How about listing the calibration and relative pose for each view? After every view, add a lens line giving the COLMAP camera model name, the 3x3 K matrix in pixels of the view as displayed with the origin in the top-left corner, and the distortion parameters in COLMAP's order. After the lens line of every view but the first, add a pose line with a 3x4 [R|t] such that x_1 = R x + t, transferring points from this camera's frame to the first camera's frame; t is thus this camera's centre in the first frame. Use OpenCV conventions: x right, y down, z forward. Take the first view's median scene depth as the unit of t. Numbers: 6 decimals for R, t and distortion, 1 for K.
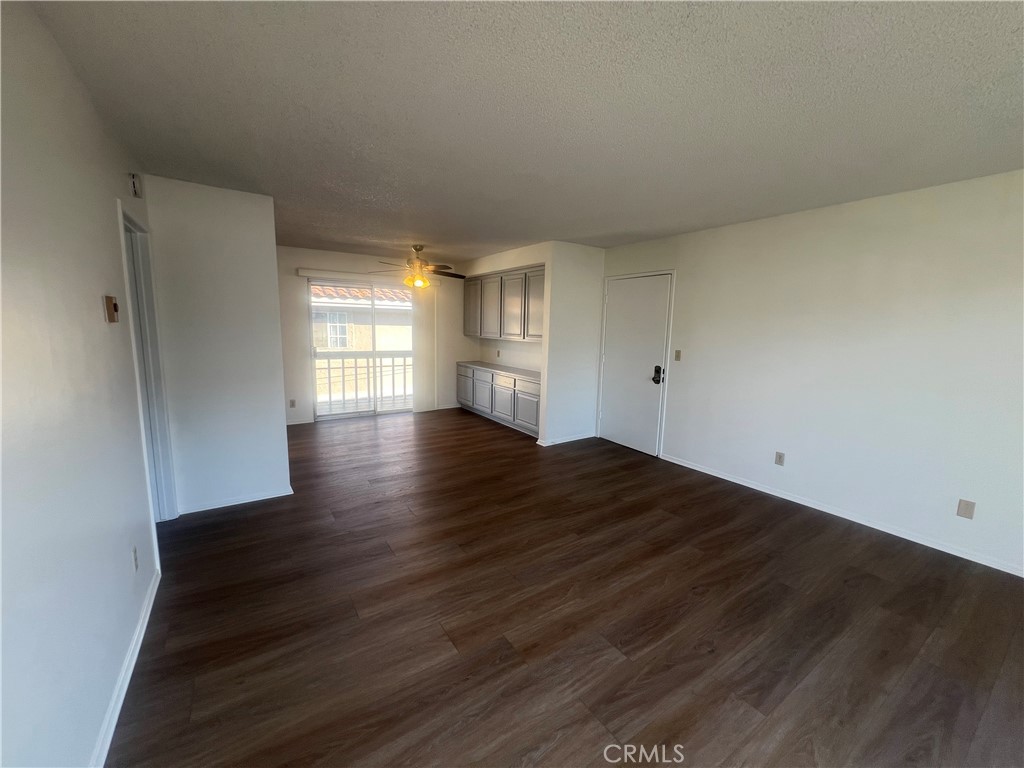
lens RADIAL K [[409.2, 0, 510.0], [0, 409.2, 381.5], [0, 0, 1]] dist [0.001206, -0.000125]
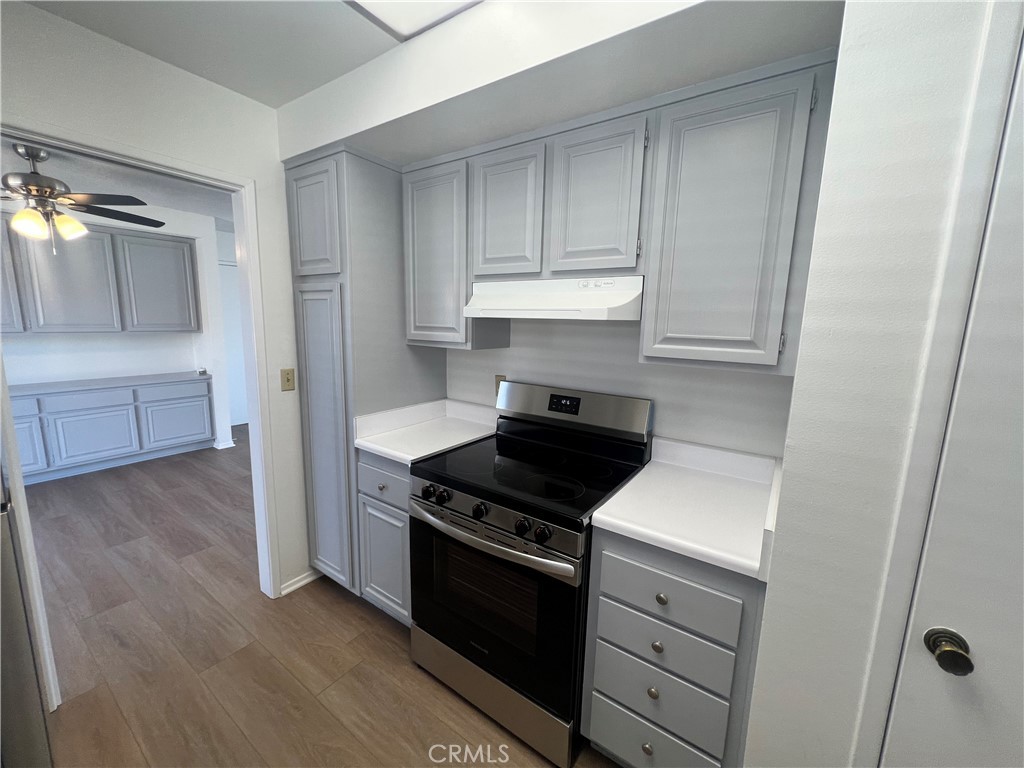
lens RADIAL K [[410.3, 0, 508.6], [0, 410.3, 382.3], [0, 0, 1]] dist [-0.000988, 0.000905]
pose [[-0.363930, -0.178613, 0.914140, -0.875107], [0.095935, 0.969033, 0.227532, -0.118253], [-0.926473, 0.170504, -0.335525, 0.666442]]
